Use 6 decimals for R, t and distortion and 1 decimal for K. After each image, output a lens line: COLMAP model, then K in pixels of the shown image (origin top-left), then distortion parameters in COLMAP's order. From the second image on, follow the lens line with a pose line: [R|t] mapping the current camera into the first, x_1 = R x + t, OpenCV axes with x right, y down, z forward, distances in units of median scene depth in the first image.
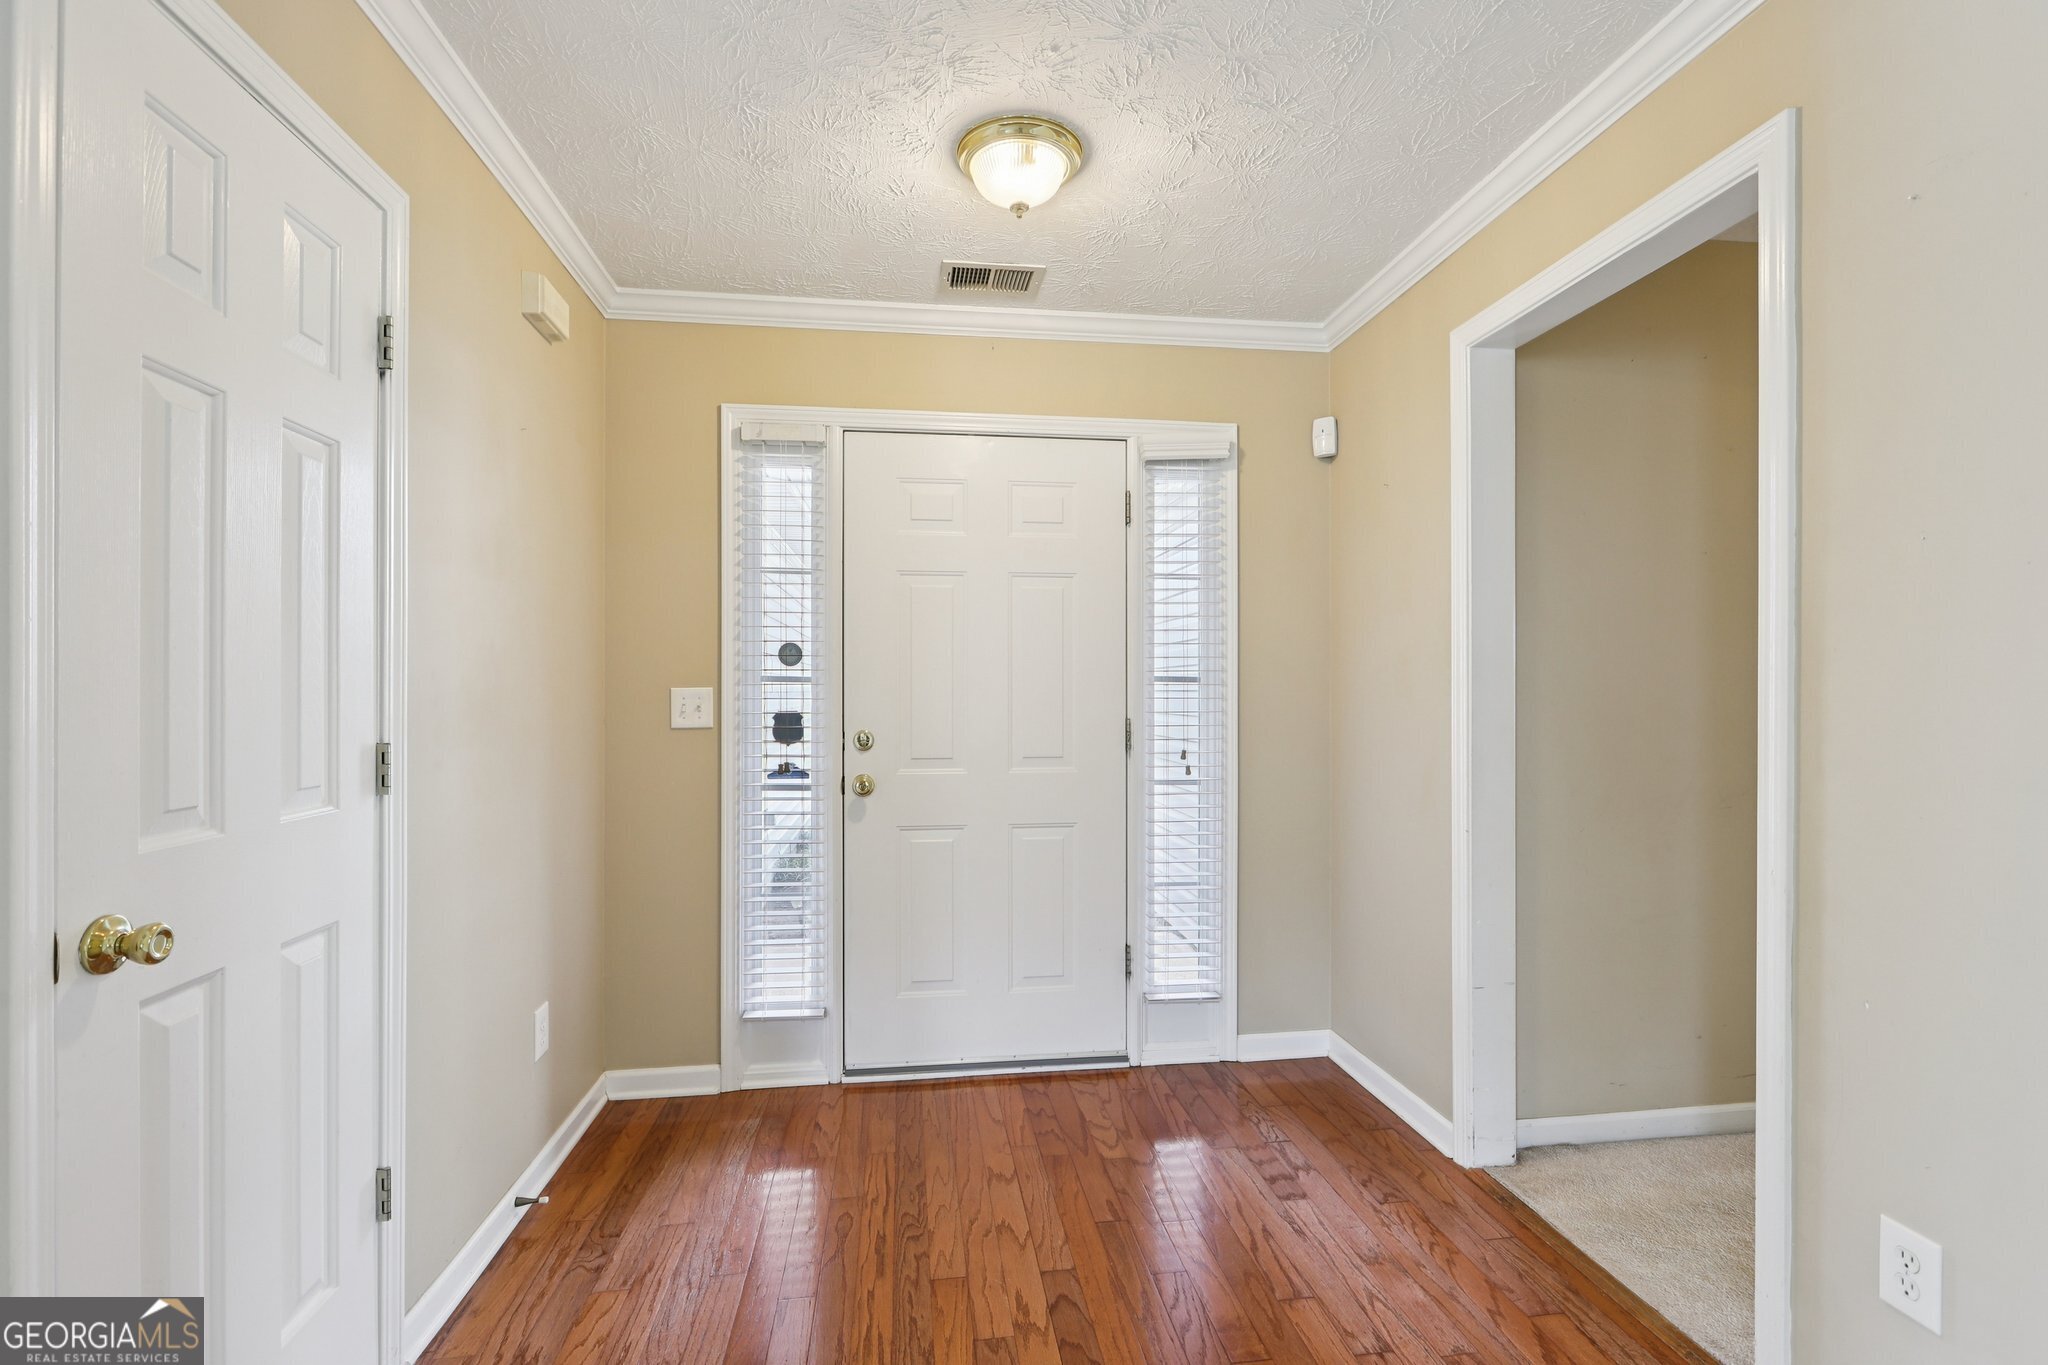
lens RADIAL K [[915.0, 0, 1024.0], [0, 915.0, 682.5], [0, 0, 1]] dist [-0.001394, 0.000076]
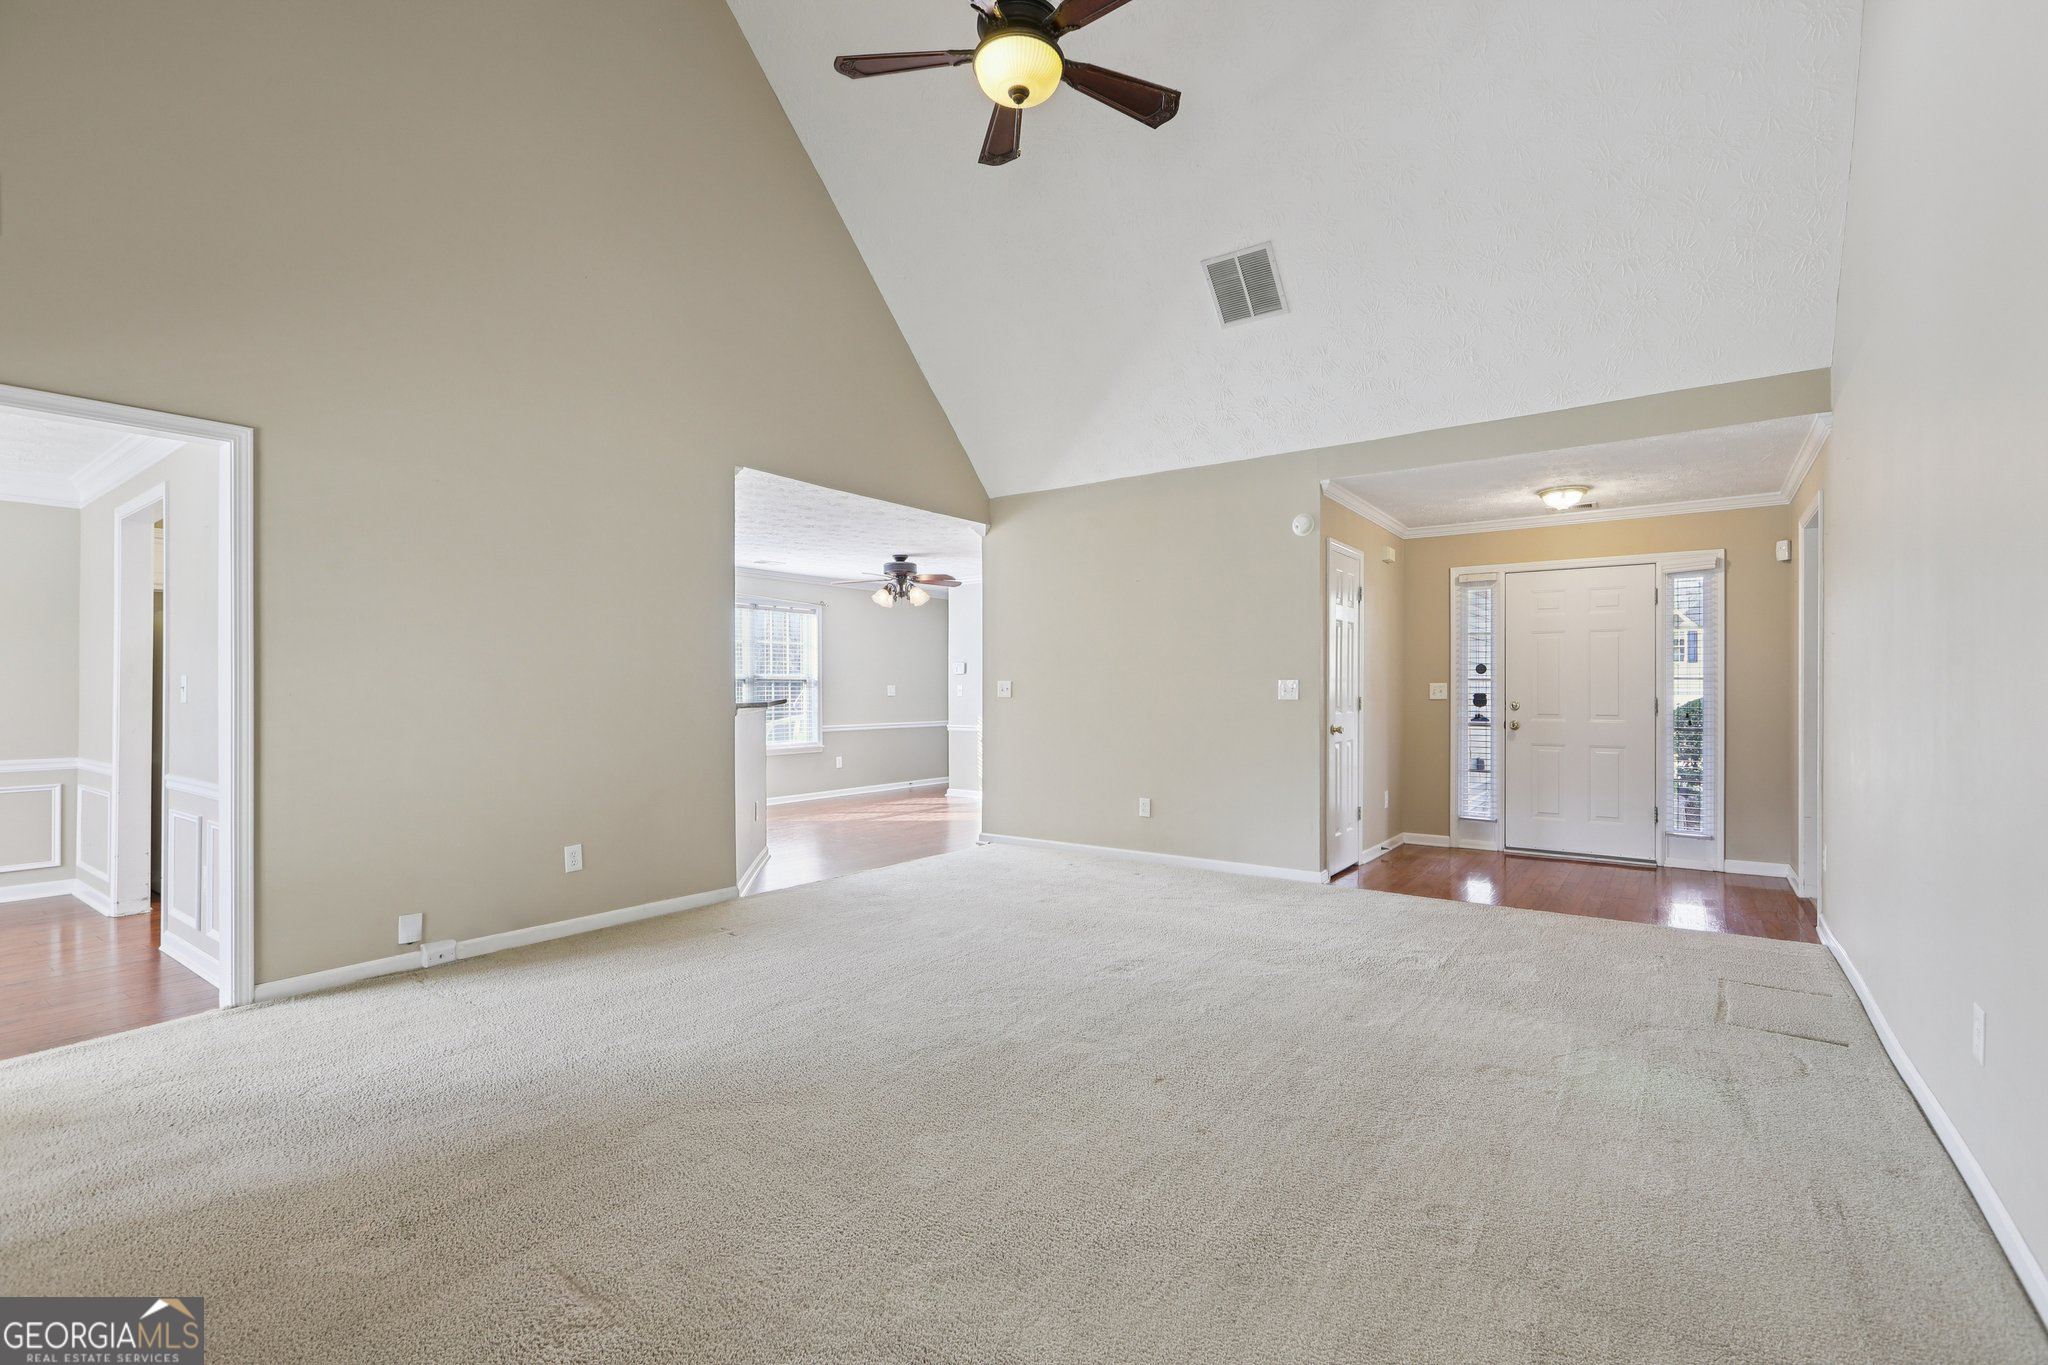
lens RADIAL K [[906.5, 0, 1024.2], [0, 906.5, 690.1], [0, 0, 1]] dist [0.001118, 0.000367]
pose [[0.722508, 0.002086, -0.691359, 0.516895], [0.002554, 0.999981, 0.005685, 0.007342], [0.691357, -0.005873, 0.722489, -1.524155]]
